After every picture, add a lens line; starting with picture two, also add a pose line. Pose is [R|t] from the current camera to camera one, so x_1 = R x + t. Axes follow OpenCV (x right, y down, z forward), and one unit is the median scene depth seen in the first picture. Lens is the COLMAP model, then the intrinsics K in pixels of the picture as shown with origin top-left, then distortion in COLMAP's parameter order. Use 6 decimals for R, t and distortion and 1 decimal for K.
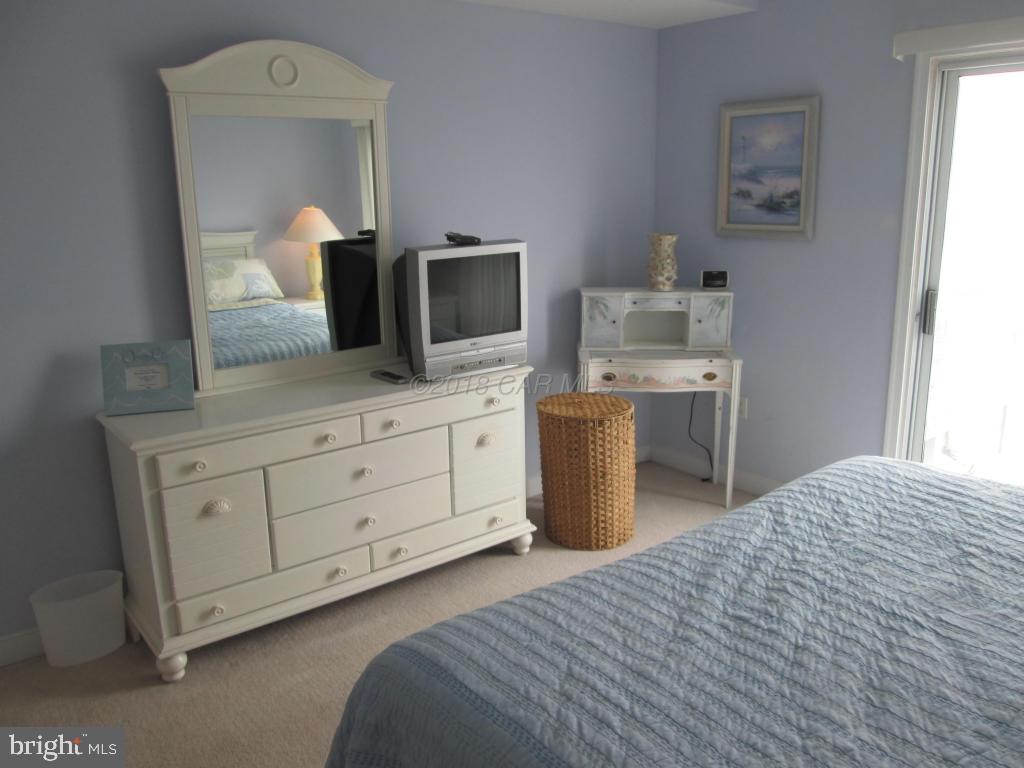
lens RADIAL K [[834.4, 0, 512.2], [0, 834.4, 384.5], [0, 0, 1]] dist [-0.062985, 0.036789]
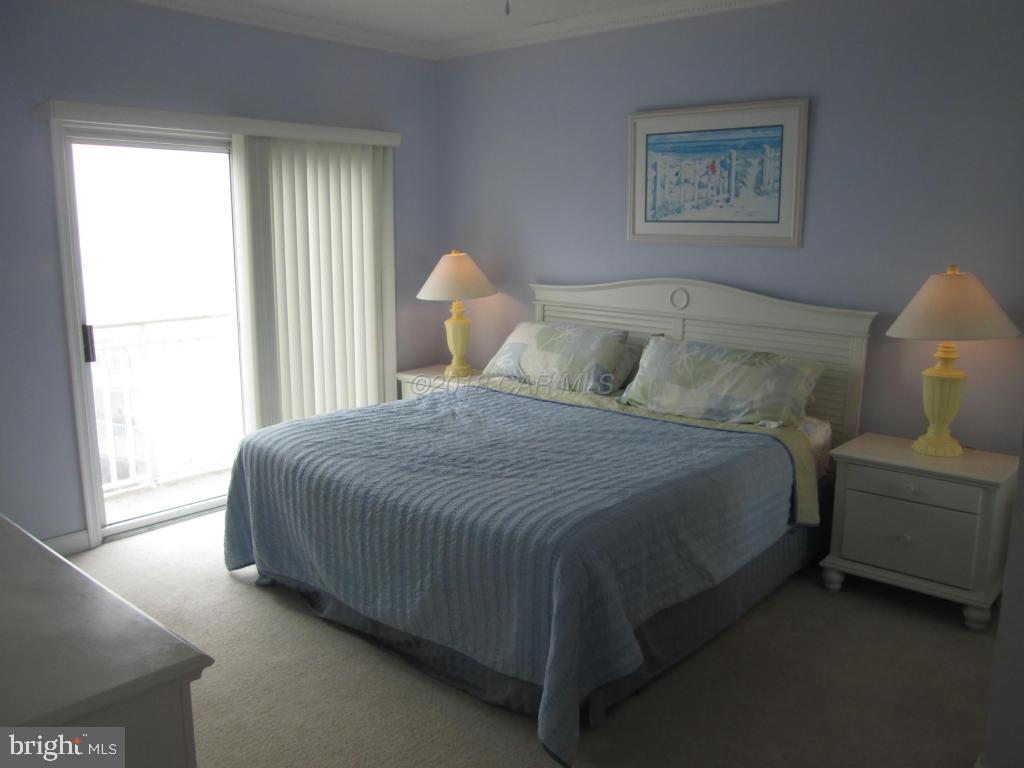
lens RADIAL K [[834.4, 0, 512.4], [0, 834.4, 383.6], [0, 0, 1]] dist [-0.062985, 0.036789]
pose [[-0.164815, -0.164217, 0.972558, -1.426025], [0.231618, 0.952025, 0.200002, -0.244221], [-0.958743, 0.258226, -0.118873, 1.113045]]
